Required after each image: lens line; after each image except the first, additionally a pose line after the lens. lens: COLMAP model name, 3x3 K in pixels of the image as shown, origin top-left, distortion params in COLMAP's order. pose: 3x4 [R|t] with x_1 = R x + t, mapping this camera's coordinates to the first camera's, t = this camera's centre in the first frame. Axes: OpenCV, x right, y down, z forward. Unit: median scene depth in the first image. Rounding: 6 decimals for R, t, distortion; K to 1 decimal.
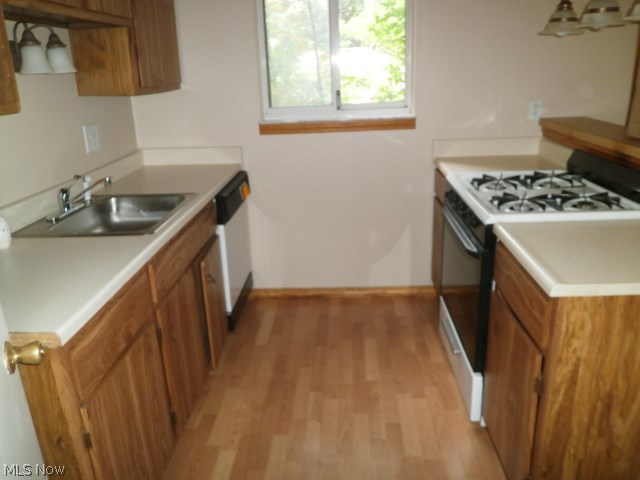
lens RADIAL K [[510.7, 0, 320.0], [0, 510.7, 240.0], [0, 0, 1]] dist [-0.112845, 0.127210]
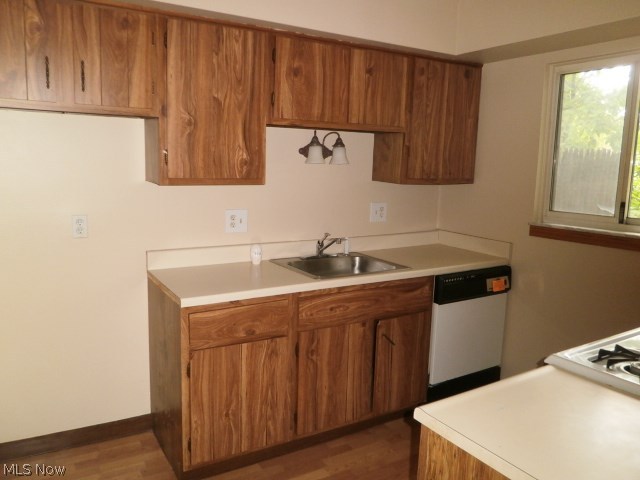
lens RADIAL K [[510.7, 0, 320.0], [0, 510.7, 240.0], [0, 0, 1]] dist [-0.112845, 0.127210]
pose [[0.564778, 0.173469, -0.806805, 0.596881], [-0.305245, 0.952232, -0.008940, -0.081723], [0.766715, 0.251323, 0.590750, 0.119141]]
